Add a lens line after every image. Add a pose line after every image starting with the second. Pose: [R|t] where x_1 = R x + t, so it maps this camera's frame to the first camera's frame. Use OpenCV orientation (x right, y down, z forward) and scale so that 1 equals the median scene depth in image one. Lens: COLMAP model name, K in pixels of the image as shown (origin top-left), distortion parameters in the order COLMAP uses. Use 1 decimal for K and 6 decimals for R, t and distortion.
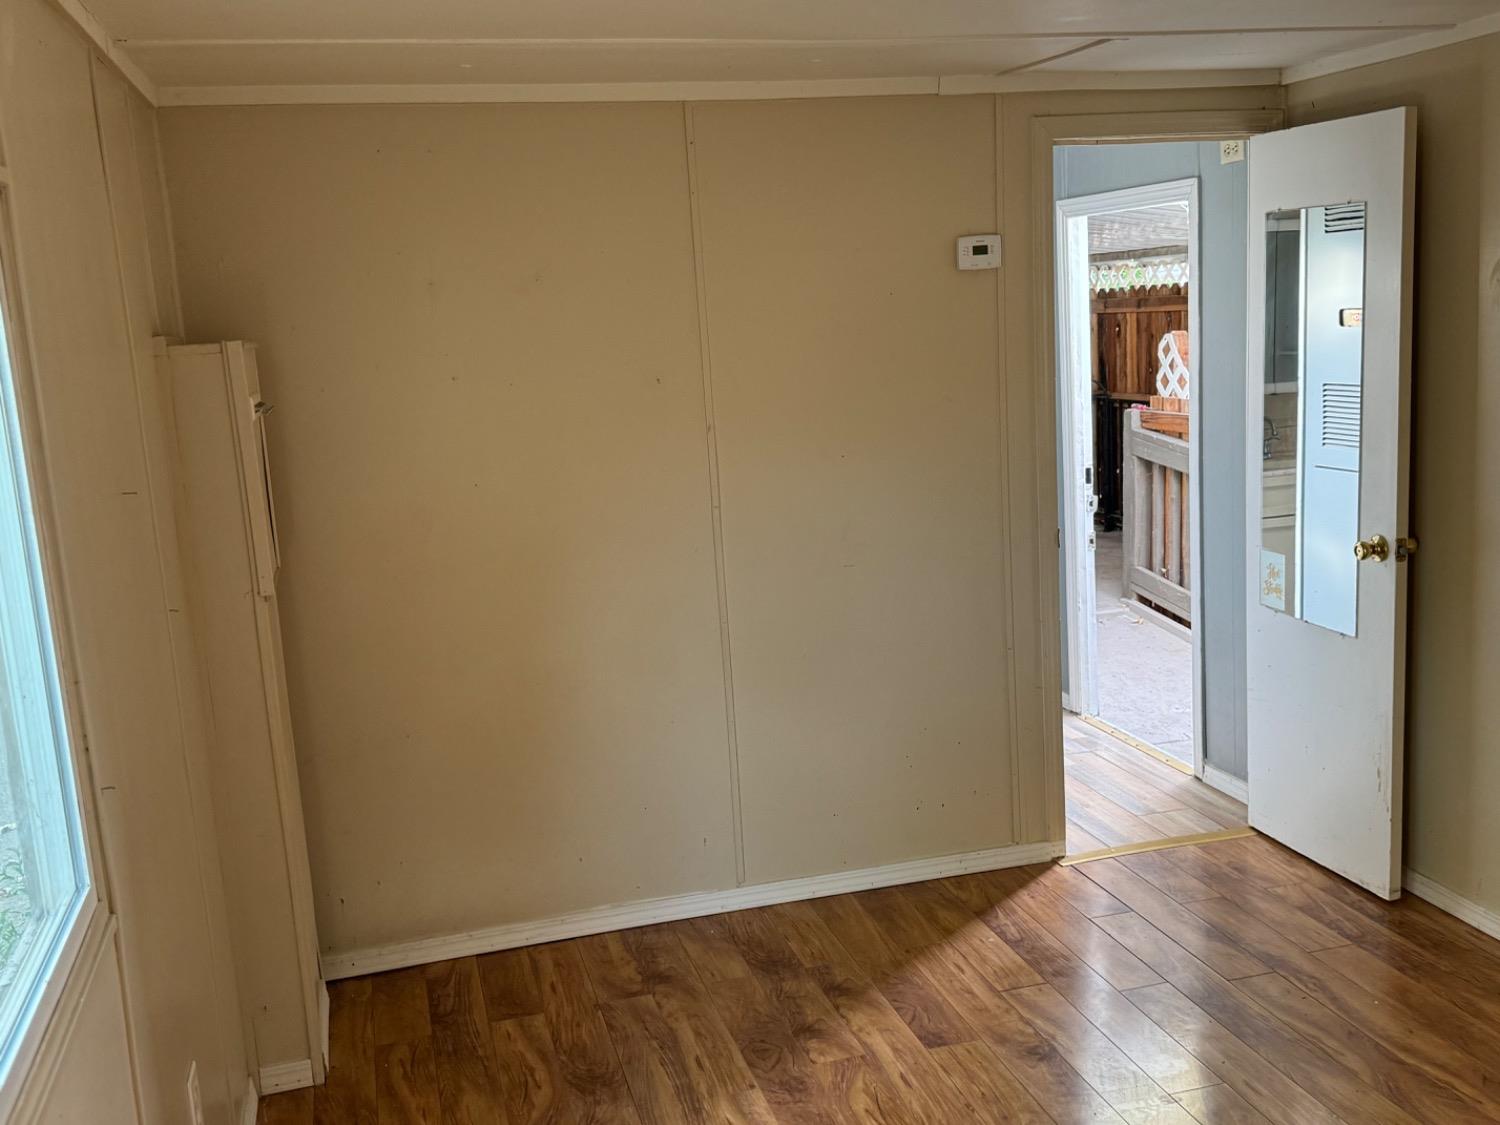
lens RADIAL K [[1452.9, 0, 752.2], [0, 1452.9, 568.3], [0, 0, 1]] dist [0.051188, 0.000000]
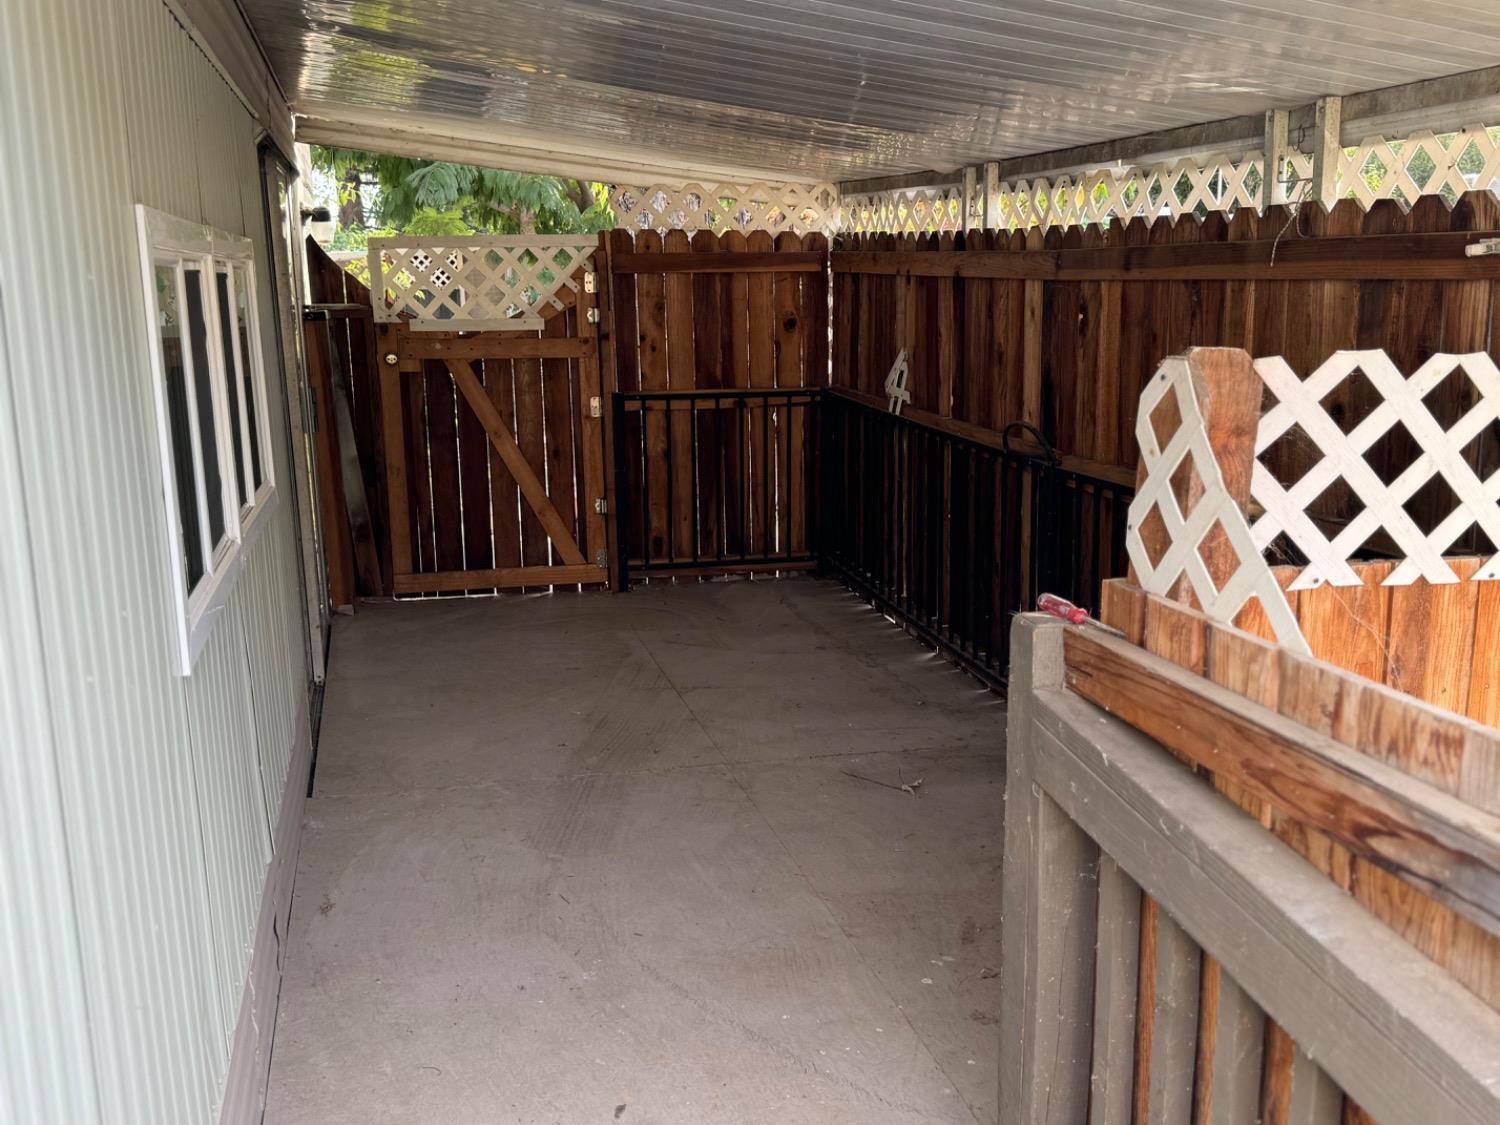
lens RADIAL K [[1452.9, 0, 749.8], [0, 1452.9, 561.4], [0, 0, 1]] dist [0.051188, 0.000000]
pose [[0.999058, 0.038934, -0.019162, 0.169143], [-0.038469, 0.998970, 0.024058, -0.100862], [0.020079, -0.023298, 0.999527, 0.578533]]
